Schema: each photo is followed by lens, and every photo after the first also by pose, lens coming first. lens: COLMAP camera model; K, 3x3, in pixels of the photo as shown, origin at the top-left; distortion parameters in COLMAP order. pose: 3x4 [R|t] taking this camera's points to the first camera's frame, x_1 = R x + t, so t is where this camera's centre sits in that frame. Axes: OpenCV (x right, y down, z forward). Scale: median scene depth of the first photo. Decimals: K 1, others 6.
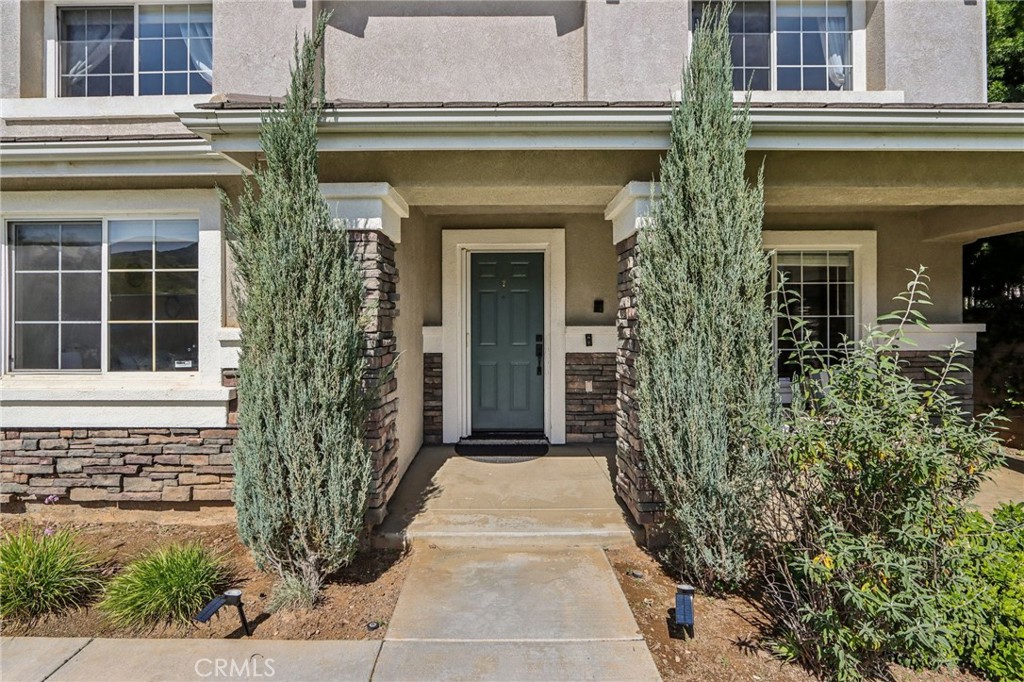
lens RADIAL K [[477.6, 0, 508.3], [0, 477.6, 331.8], [0, 0, 1]] dist [-0.010288, -0.000075]
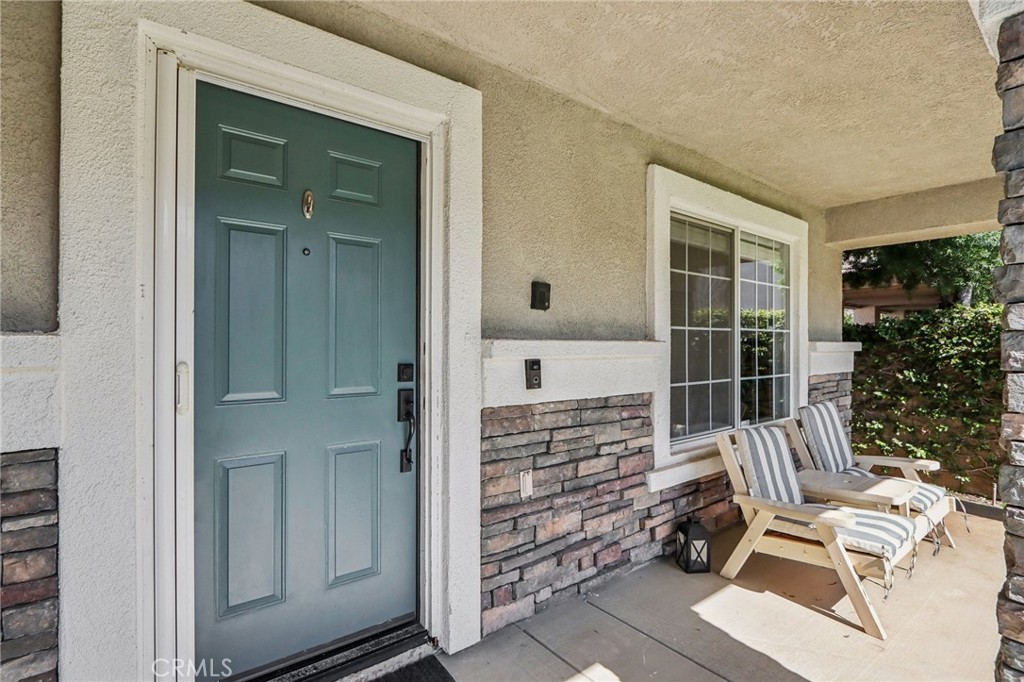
lens RADIAL K [[492.2, 0, 508.6], [0, 492.2, 347.0], [0, 0, 1]] dist [-0.003819, -0.000382]
pose [[0.793337, 0.001909, 0.608780, -0.108312], [0.002408, 0.999977, -0.006273, -0.003675], [-0.608778, 0.006443, 0.793314, 0.664041]]
